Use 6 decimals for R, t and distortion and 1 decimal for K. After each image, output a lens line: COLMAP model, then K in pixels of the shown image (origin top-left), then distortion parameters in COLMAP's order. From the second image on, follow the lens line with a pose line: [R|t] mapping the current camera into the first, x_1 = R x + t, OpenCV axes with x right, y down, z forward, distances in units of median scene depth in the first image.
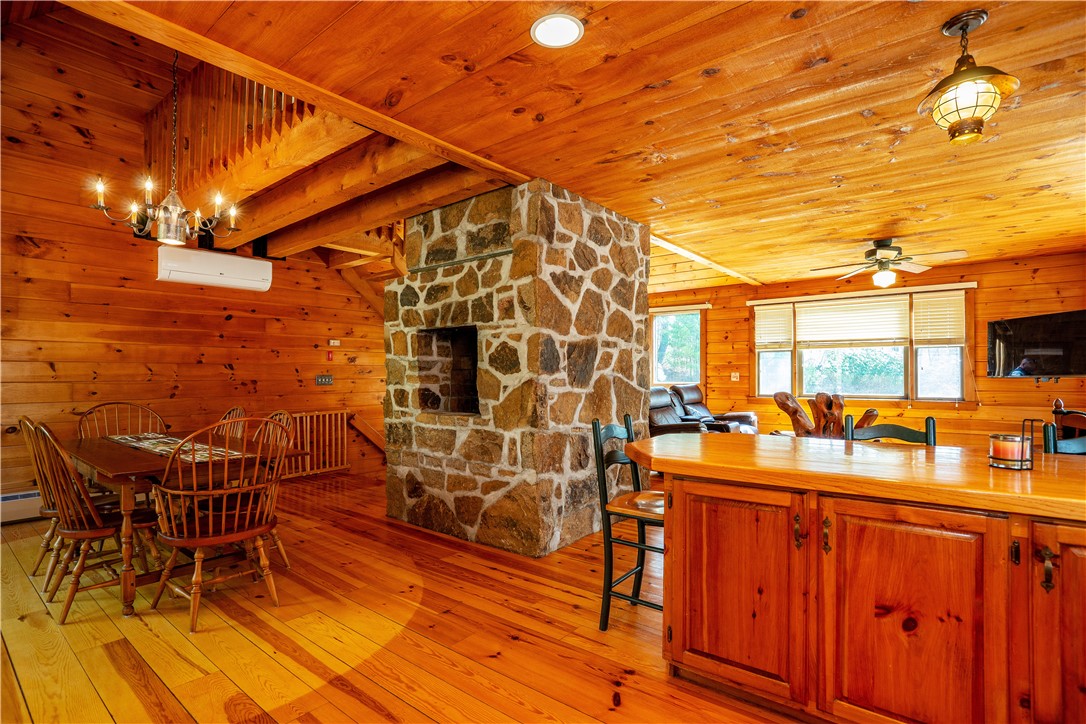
lens RADIAL K [[510.4, 0, 553.1], [0, 510.4, 367.3], [0, 0, 1]] dist [-0.044219, 0.016111]
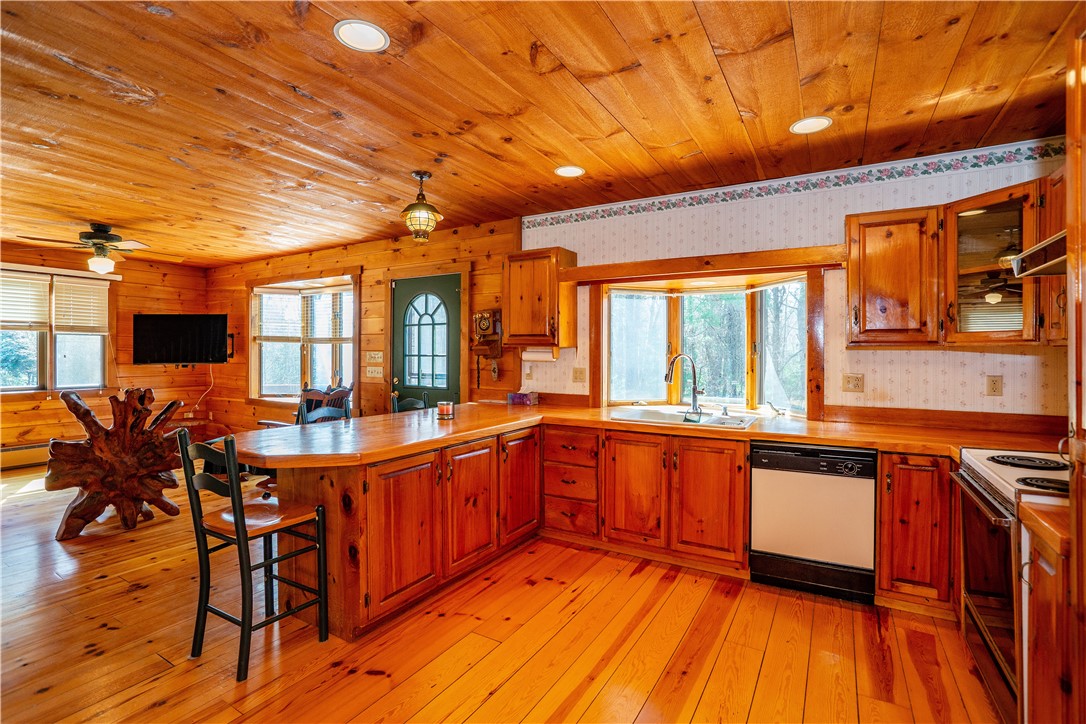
lens RADIAL K [[510.4, 0, 527.8], [0, 510.4, 354.8], [0, 0, 1]] dist [-0.044219, 0.016111]
pose [[-0.111144, -0.002692, 0.993801, -0.462820], [-0.017237, 0.999851, 0.000781, -0.024769], [-0.993655, -0.017043, -0.111173, 0.363029]]
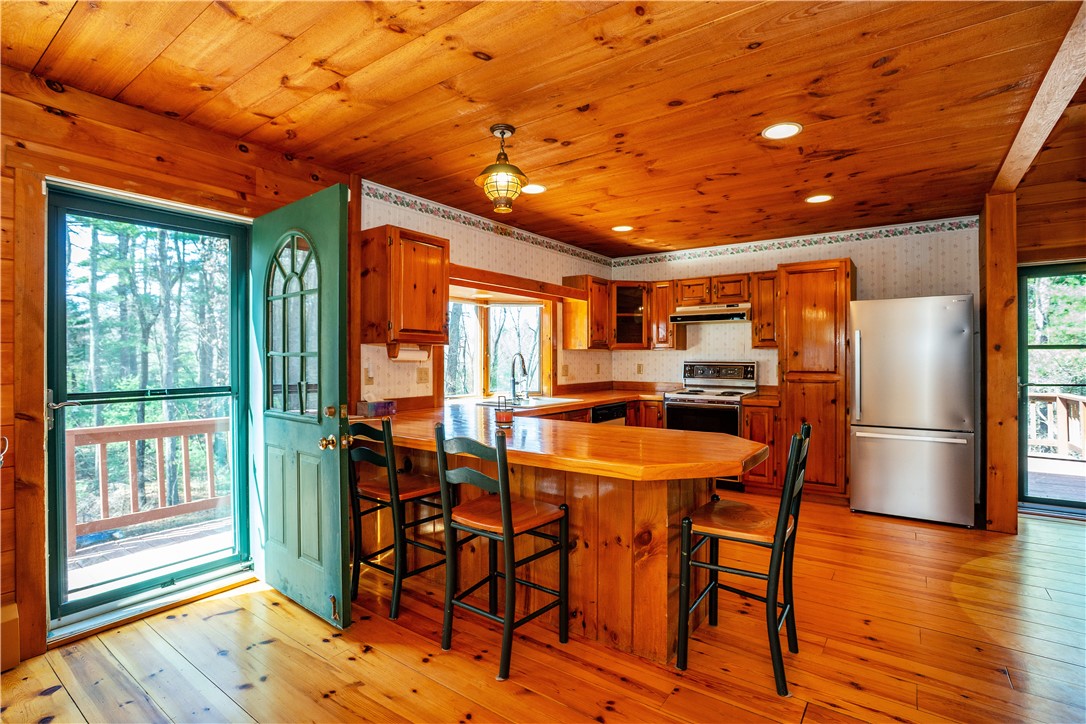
lens RADIAL K [[510.4, 0, 546.1], [0, 510.4, 352.3], [0, 0, 1]] dist [-0.044219, 0.016111]
pose [[-0.999403, 0.003832, -0.034339, 0.335823], [0.004713, 0.999661, -0.025606, -0.003802], [0.034229, -0.025753, -0.999082, 1.102895]]
